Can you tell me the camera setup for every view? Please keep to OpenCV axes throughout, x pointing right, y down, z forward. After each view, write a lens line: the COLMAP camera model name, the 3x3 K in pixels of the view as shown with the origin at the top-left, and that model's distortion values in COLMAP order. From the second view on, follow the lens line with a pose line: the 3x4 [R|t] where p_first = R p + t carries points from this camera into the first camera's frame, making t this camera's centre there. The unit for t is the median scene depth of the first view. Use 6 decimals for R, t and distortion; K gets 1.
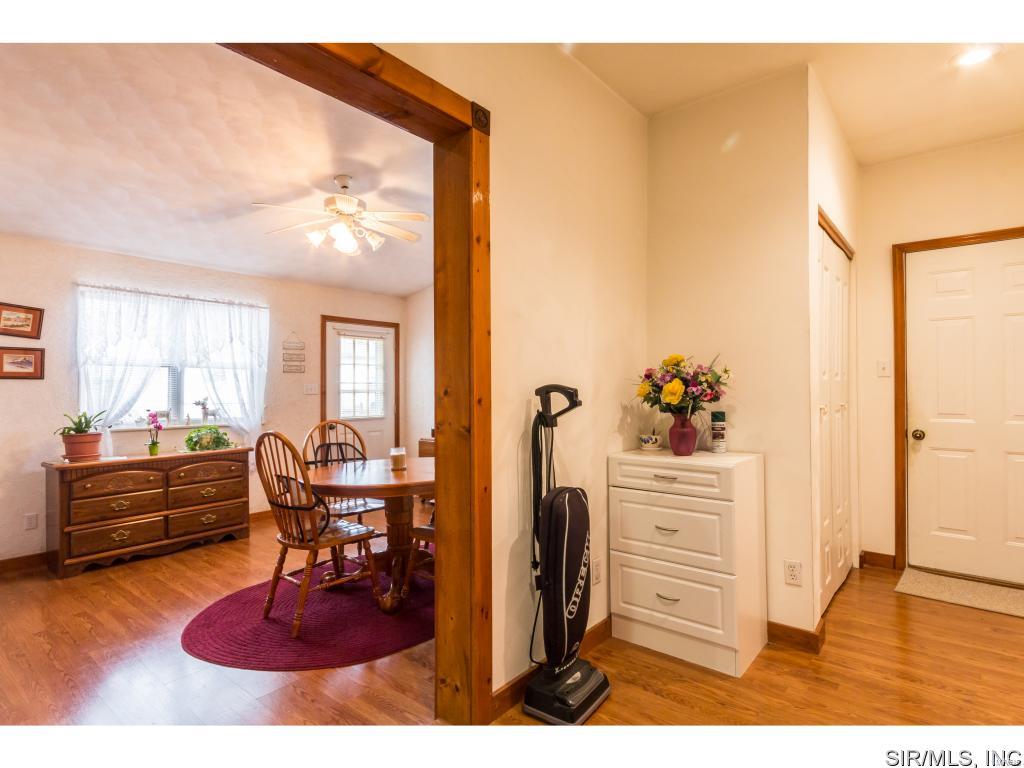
lens RADIAL K [[519.2, 0, 512.0], [0, 519.2, 384.0], [0, 0, 1]] dist [0.000261, -0.000268]
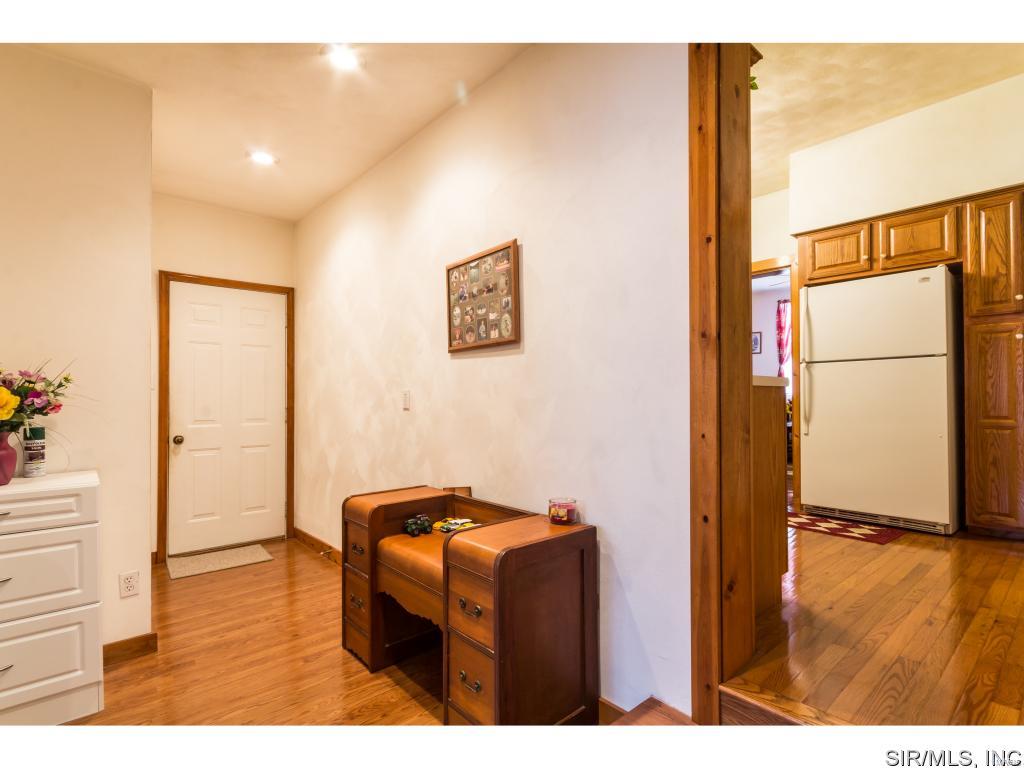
lens RADIAL K [[511.7, 0, 516.2], [0, 511.7, 394.2], [0, 0, 1]] dist [-0.020222, -0.001373]
pose [[0.153950, 0.007670, 0.988049, -0.303805], [-0.001966, 0.999970, -0.007456, 0.004059], [-0.988077, -0.000795, 0.153960, 0.116293]]
